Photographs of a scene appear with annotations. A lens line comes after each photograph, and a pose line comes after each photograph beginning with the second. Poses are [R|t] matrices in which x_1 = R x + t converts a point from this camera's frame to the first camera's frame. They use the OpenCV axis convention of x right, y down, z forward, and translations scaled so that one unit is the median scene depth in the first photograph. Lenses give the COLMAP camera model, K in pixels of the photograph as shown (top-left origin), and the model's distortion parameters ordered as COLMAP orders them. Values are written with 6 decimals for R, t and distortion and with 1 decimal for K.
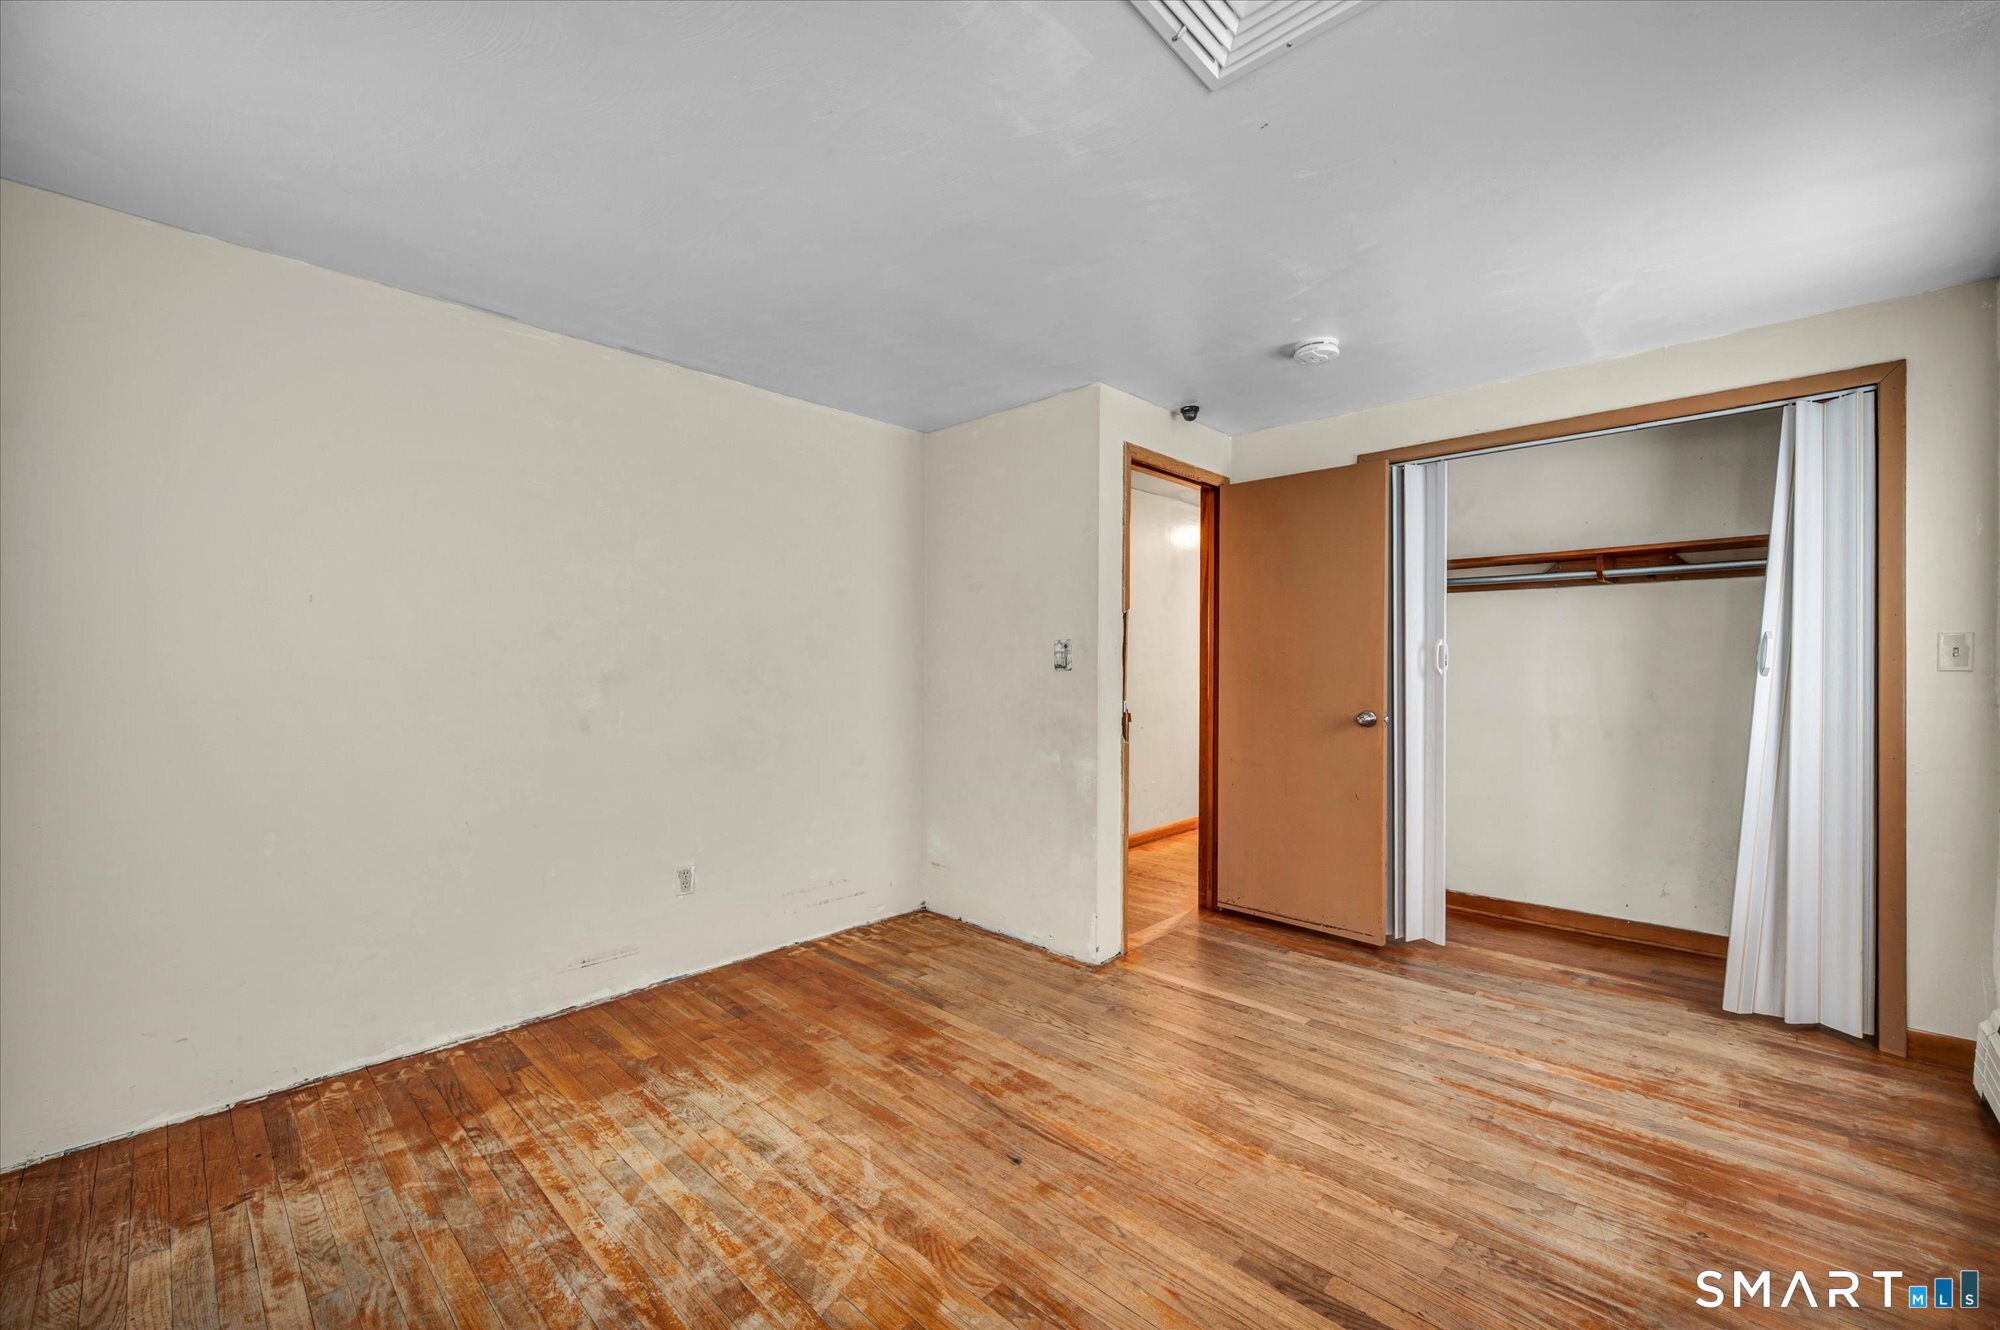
lens RADIAL K [[809.0, 0, 1015.8], [0, 809.0, 668.7], [0, 0, 1]] dist [-0.001517, -0.000167]
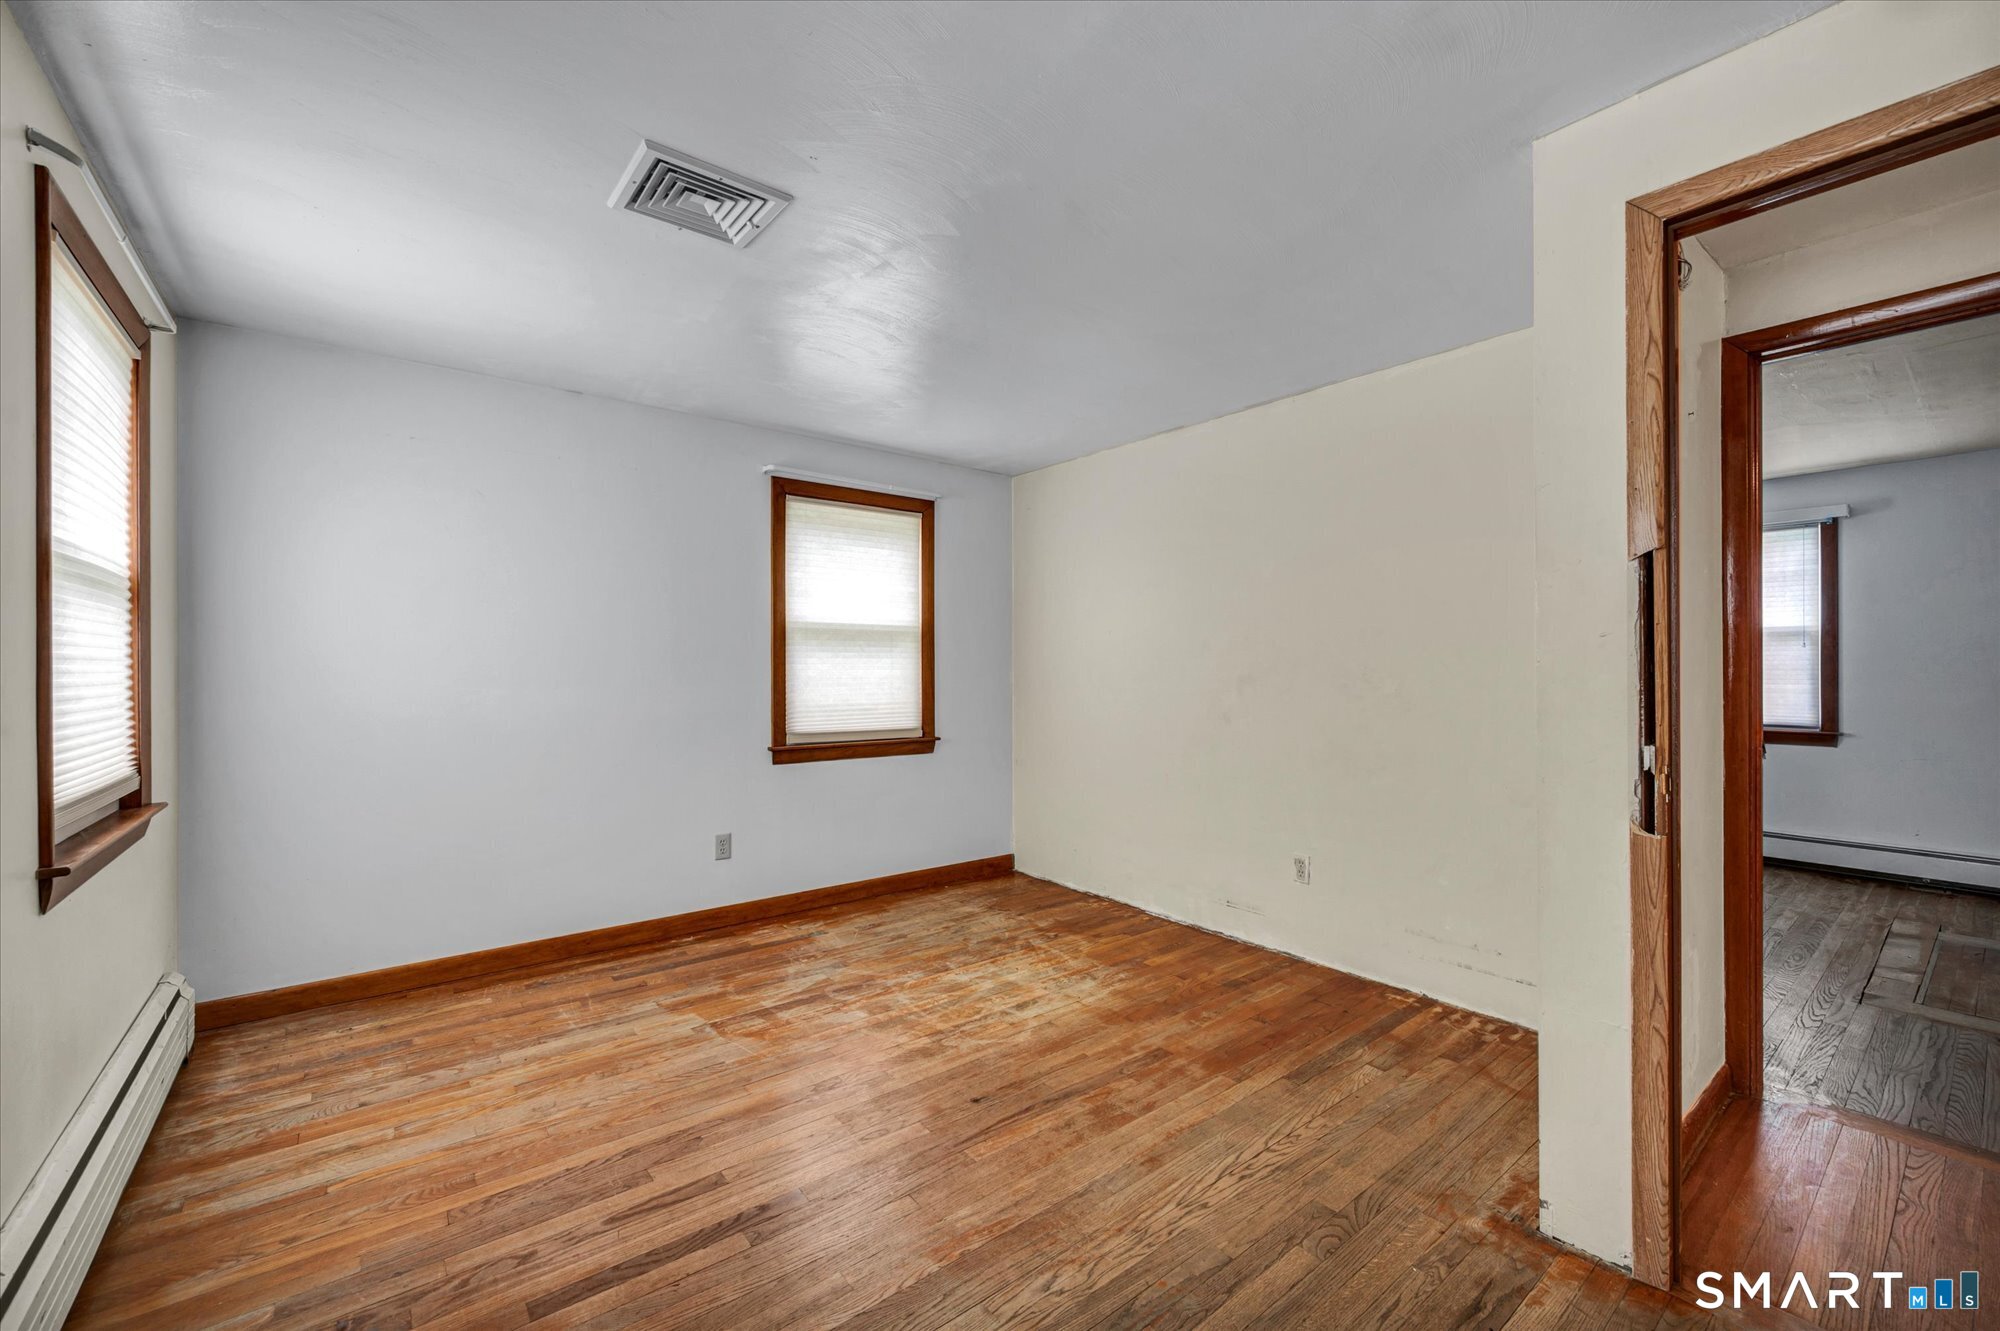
lens RADIAL K [[821.6, 0, 1001.7], [0, 821.6, 672.0], [0, 0, 1]] dist [-0.002707, -0.000151]
pose [[-0.157463, 0.003170, -0.987520, 0.856852], [-0.006916, 0.999967, 0.004312, -0.002677], [0.987501, 0.007509, -0.157436, 0.910940]]
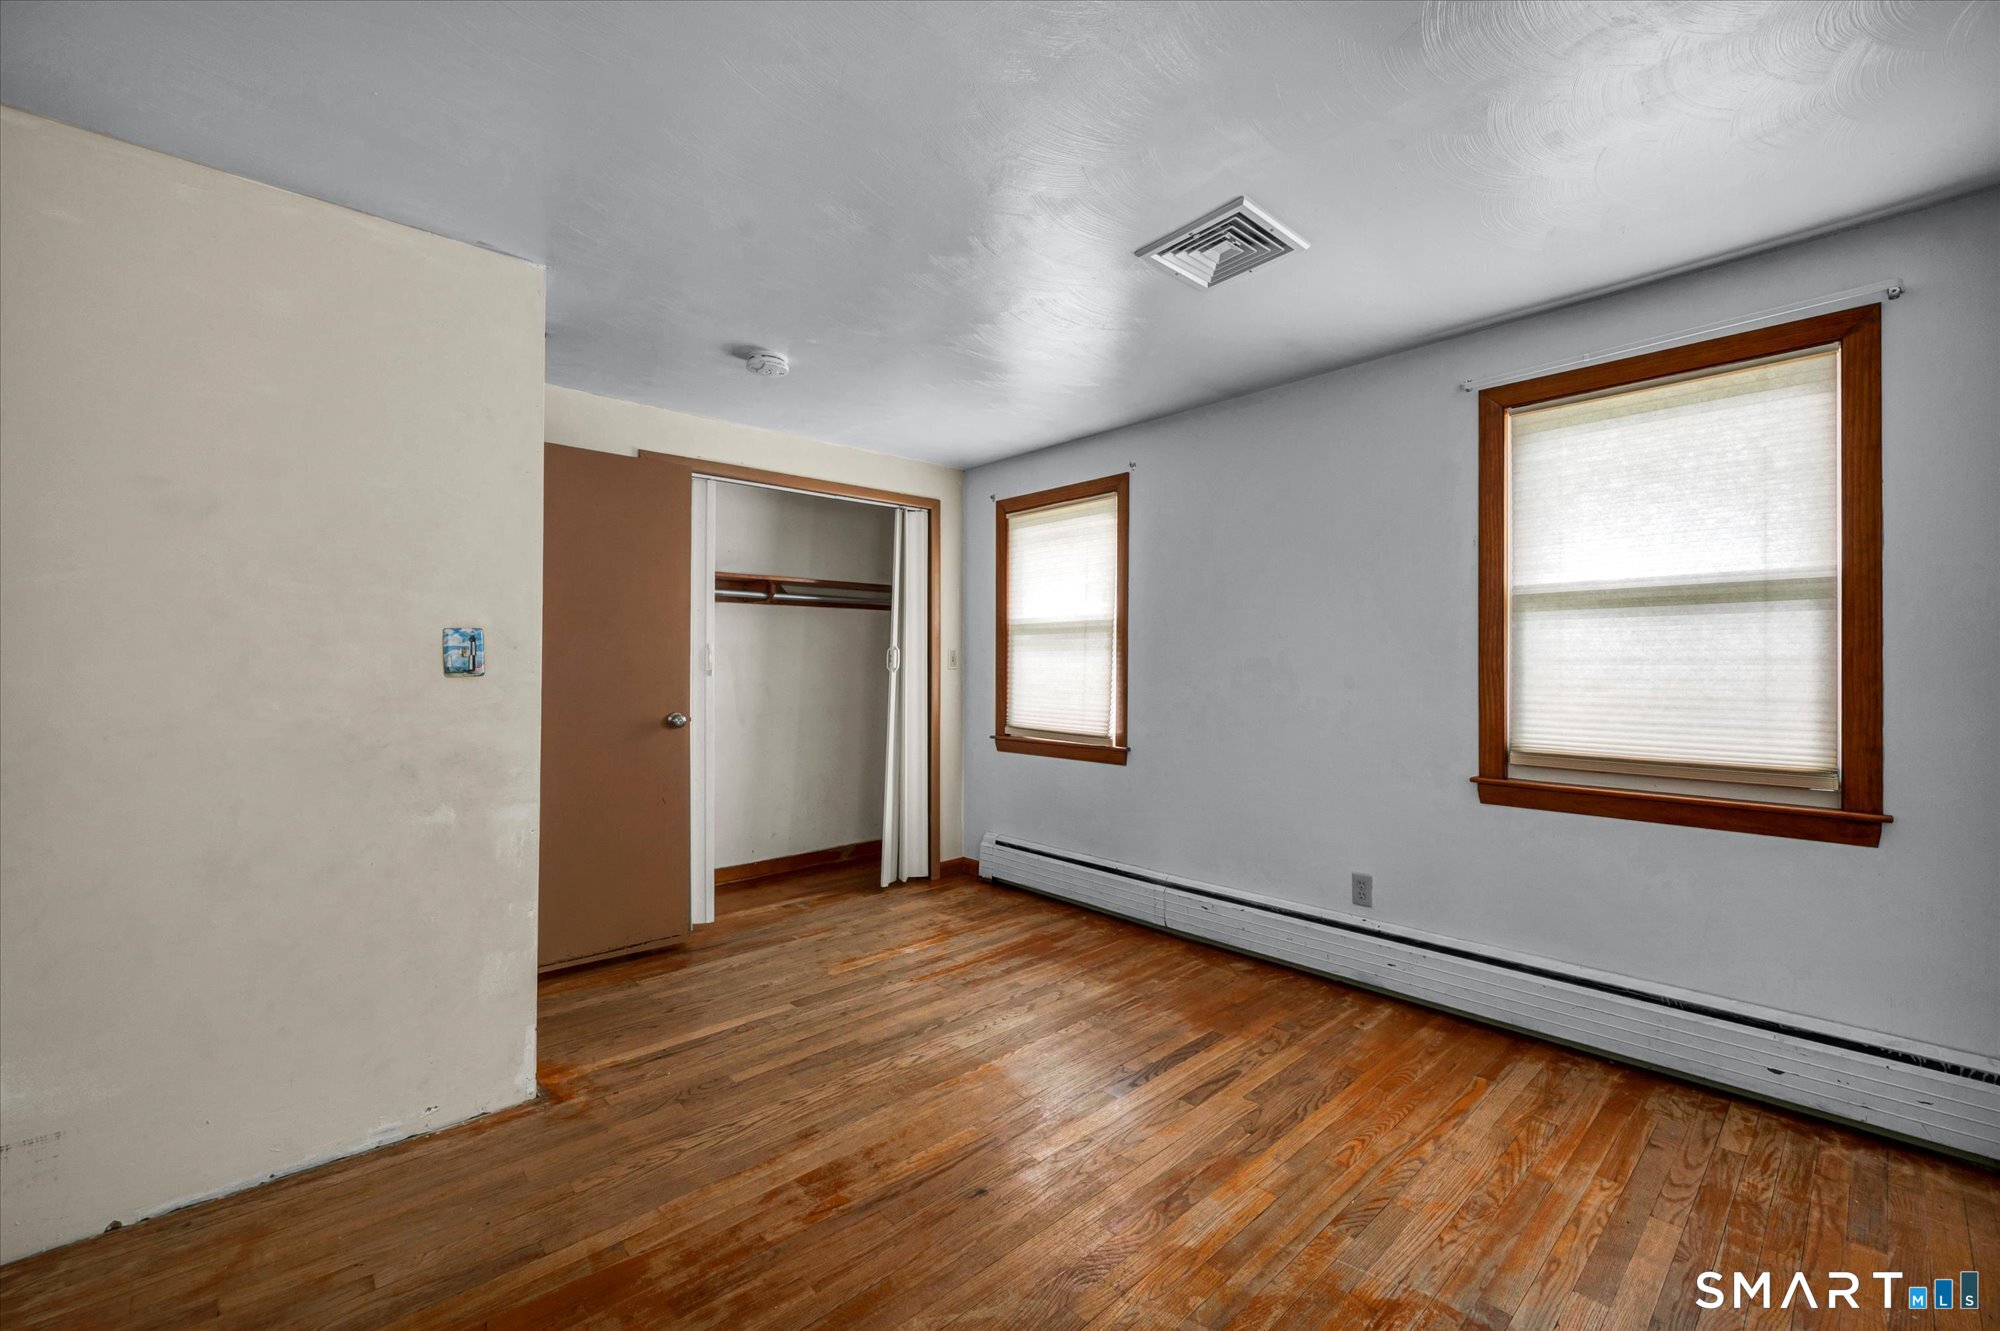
lens RADIAL K [[809.0, 0, 1015.8], [0, 809.0, 669.2], [0, 0, 1]] dist [-0.001517, -0.000167]
pose [[0.072859, -0.005465, 0.997327, -0.700978], [0.007205, 0.999962, 0.004953, -0.004541], [-0.997316, 0.006825, 0.072896, 0.664907]]
